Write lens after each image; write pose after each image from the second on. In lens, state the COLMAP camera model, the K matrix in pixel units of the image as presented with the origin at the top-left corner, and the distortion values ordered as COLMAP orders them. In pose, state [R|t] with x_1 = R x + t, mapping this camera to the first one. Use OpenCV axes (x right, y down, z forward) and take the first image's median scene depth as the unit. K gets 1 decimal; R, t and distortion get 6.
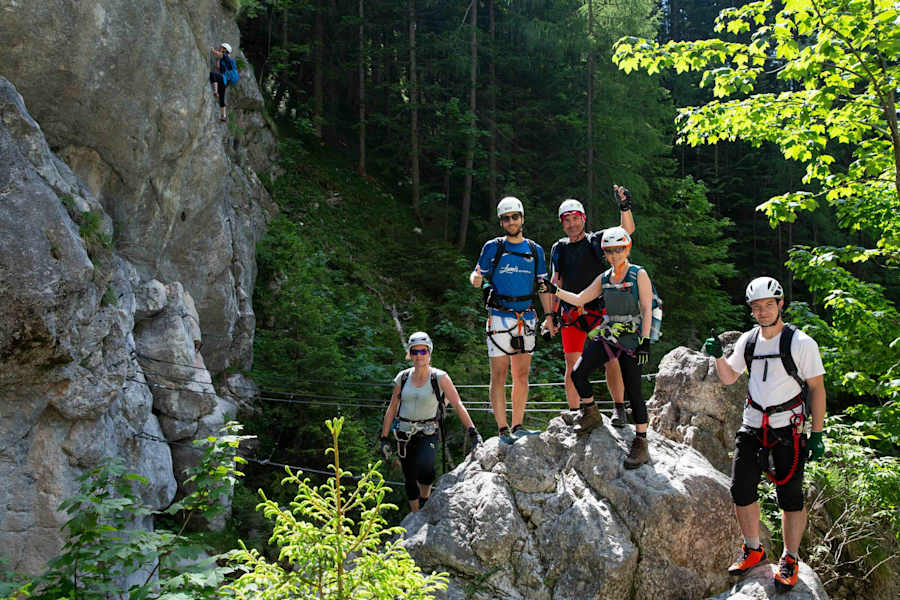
lens RADIAL K [[614.4, 0, 456.7], [0, 614.4, 303.2], [0, 0, 1]] dist [-0.087081, 0.054118]
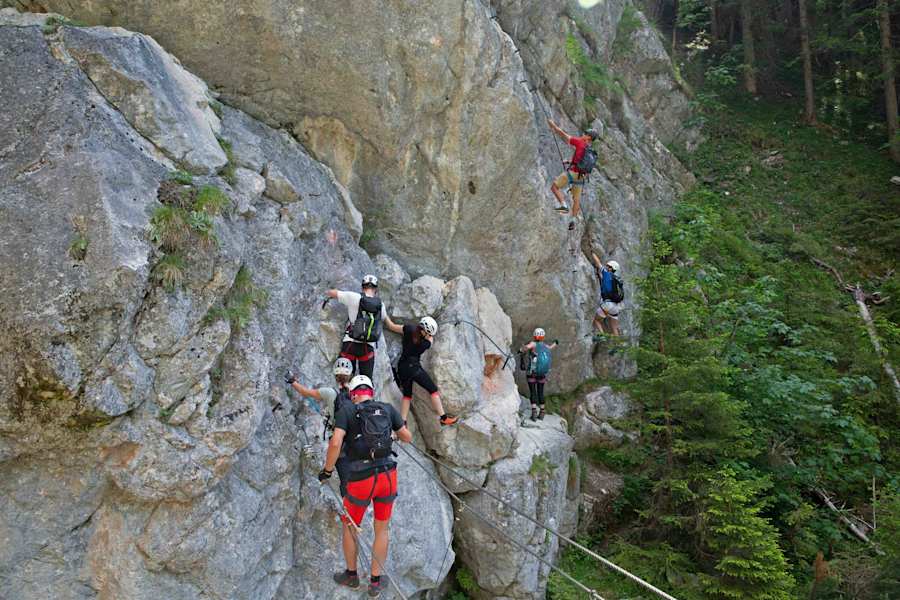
lens RADIAL K [[614.4, 0, 456.3], [0, 614.4, 297.5], [0, 0, 1]] dist [-0.087081, 0.054118]
pose [[0.747774, -0.047881, -0.662225, 0.032433], [0.056241, 0.998379, -0.008680, -0.002937], [0.661568, -0.030753, 0.749255, 0.454025]]
